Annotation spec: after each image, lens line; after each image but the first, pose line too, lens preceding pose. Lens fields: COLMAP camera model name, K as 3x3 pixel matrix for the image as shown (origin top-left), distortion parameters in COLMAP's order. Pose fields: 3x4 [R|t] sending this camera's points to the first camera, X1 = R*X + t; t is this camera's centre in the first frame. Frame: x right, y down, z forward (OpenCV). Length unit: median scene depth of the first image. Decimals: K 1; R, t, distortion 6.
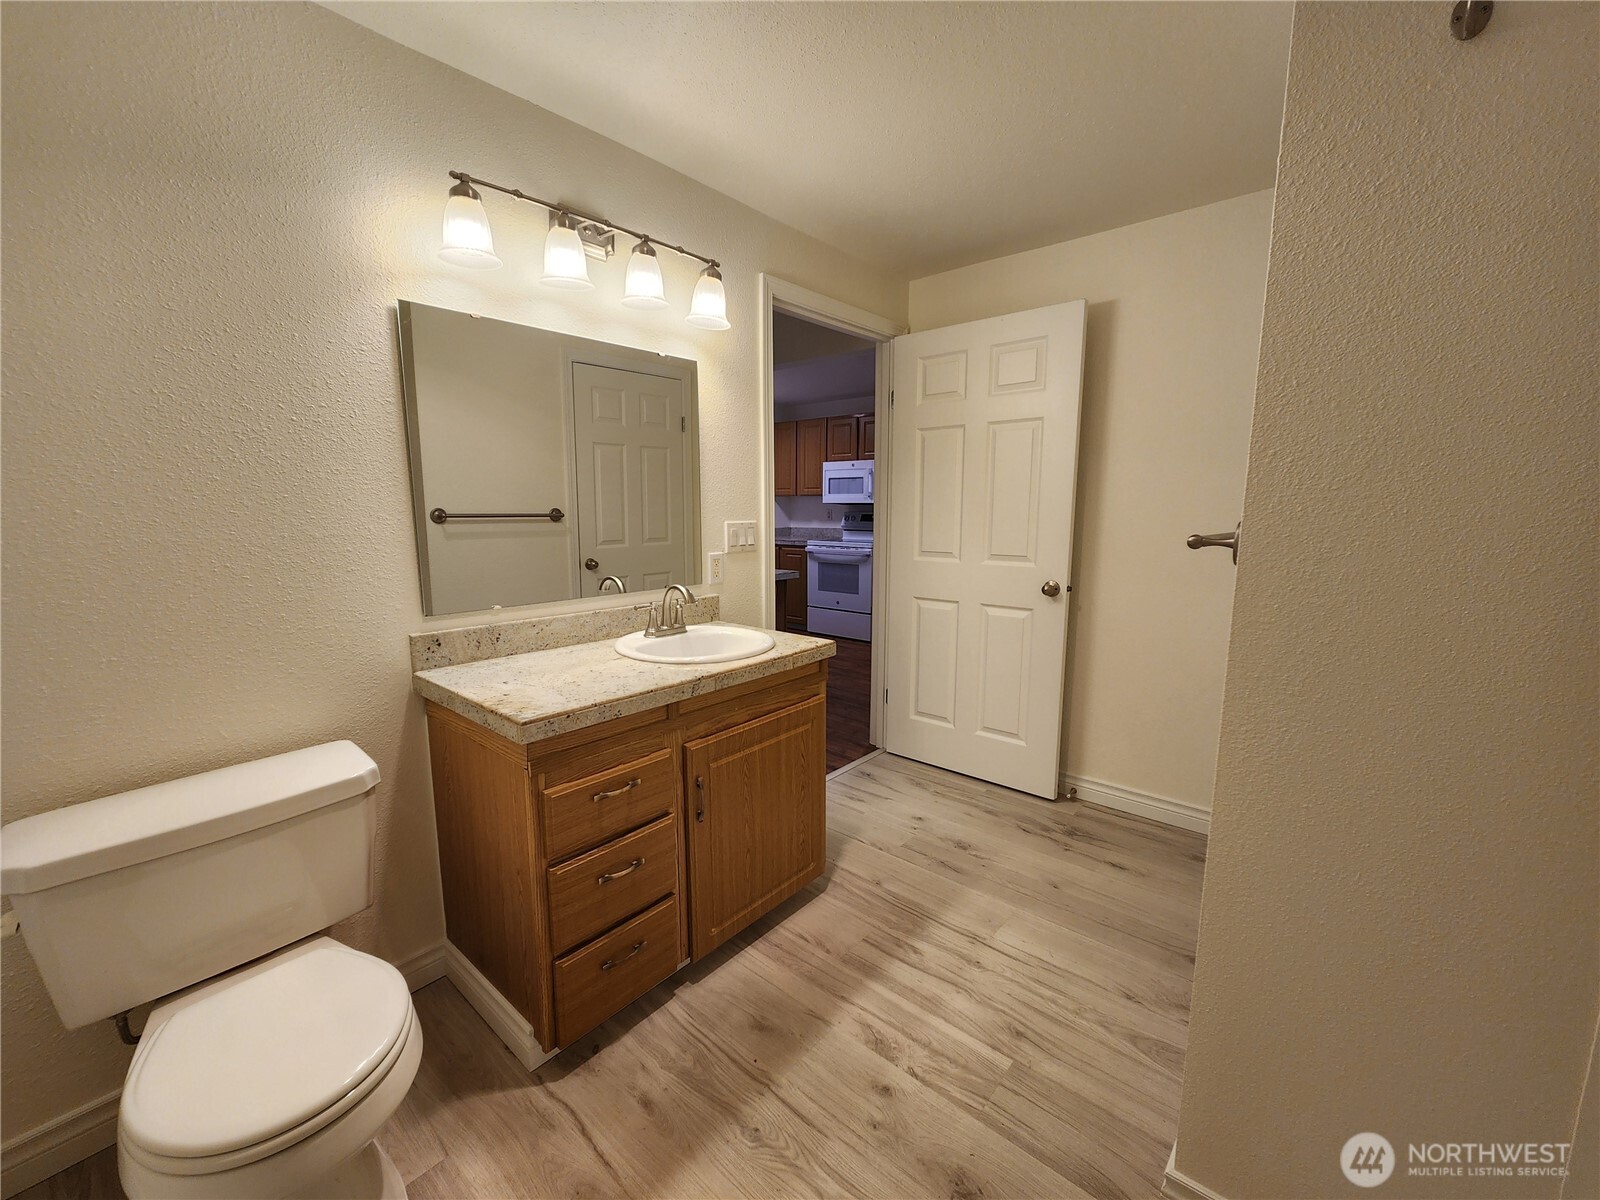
lens RADIAL K [[652.8, 0, 800.4], [0, 652.8, 605.0], [0, 0, 1]] dist [0.002245, 0.000164]
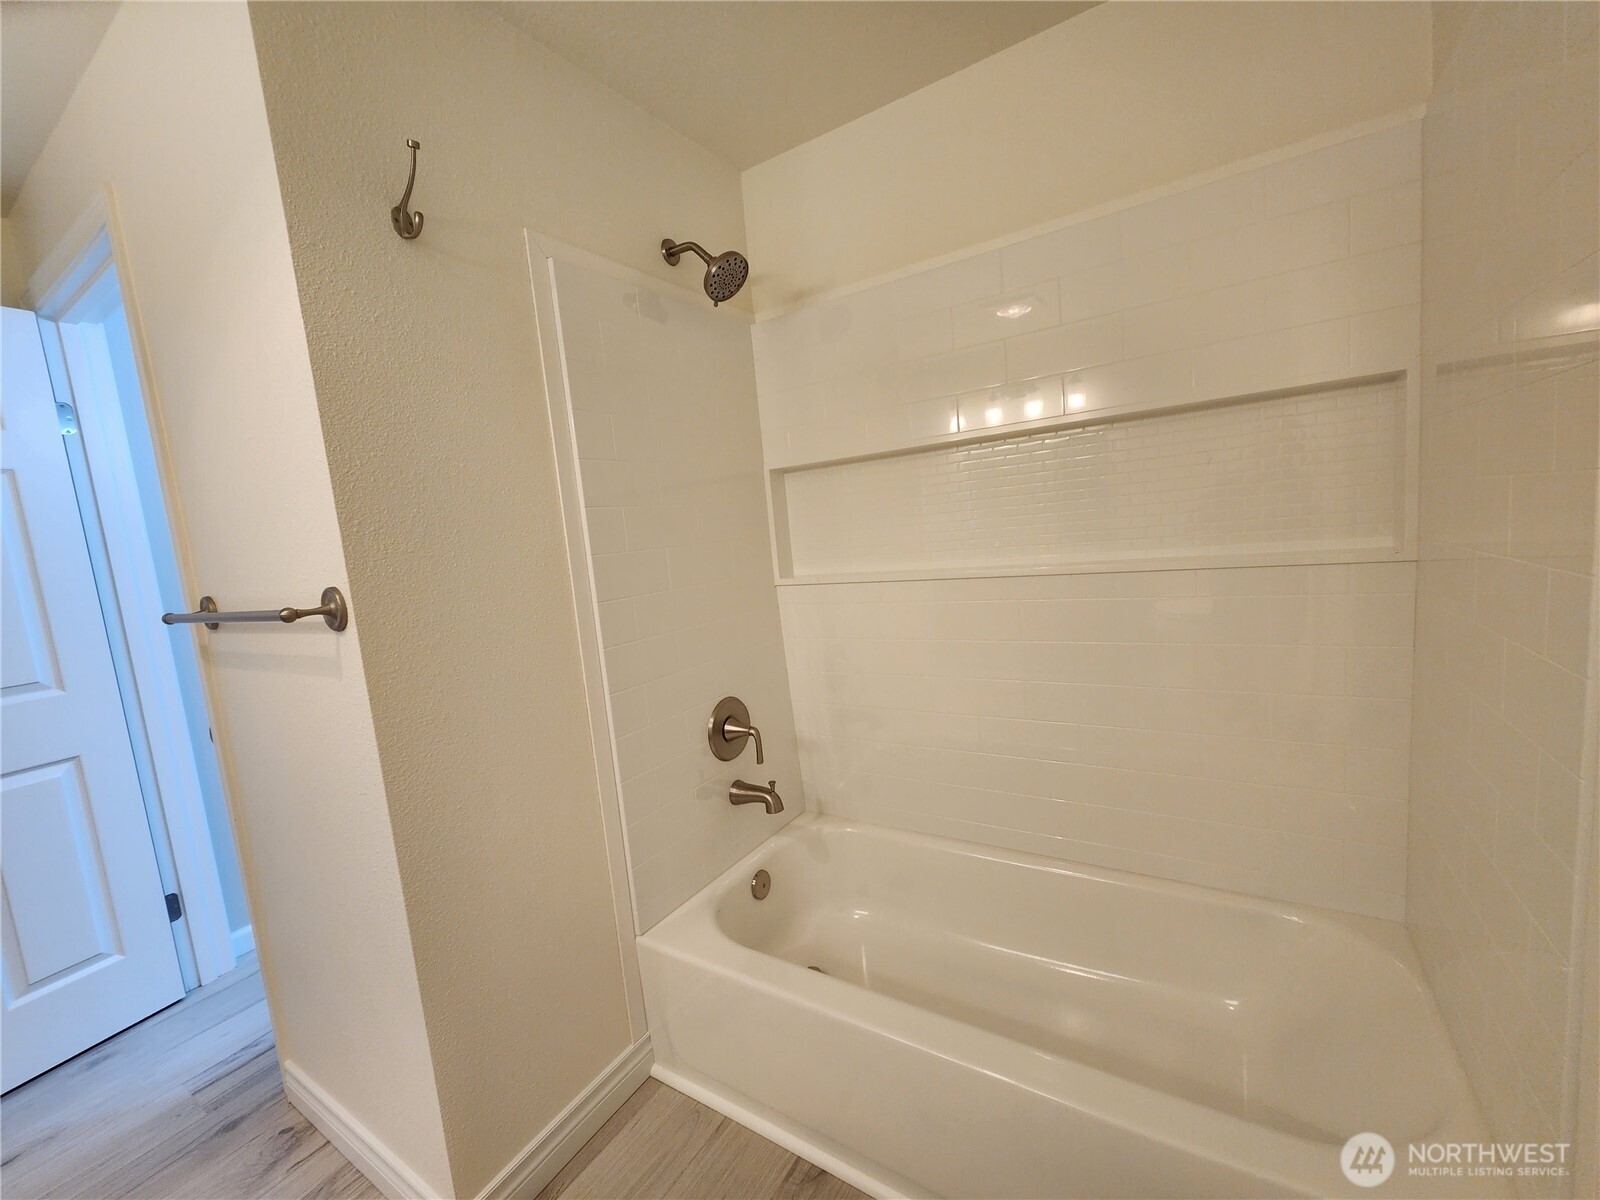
lens RADIAL K [[652.8, 0, 800.4], [0, 652.8, 605.0], [0, 0, 1]] dist [0.002245, 0.000164]
pose [[-0.133415, -0.107547, 0.985208, -0.463991], [0.239568, 0.961114, 0.137359, -0.068407], [-0.961669, 0.254350, -0.102462, 0.410346]]
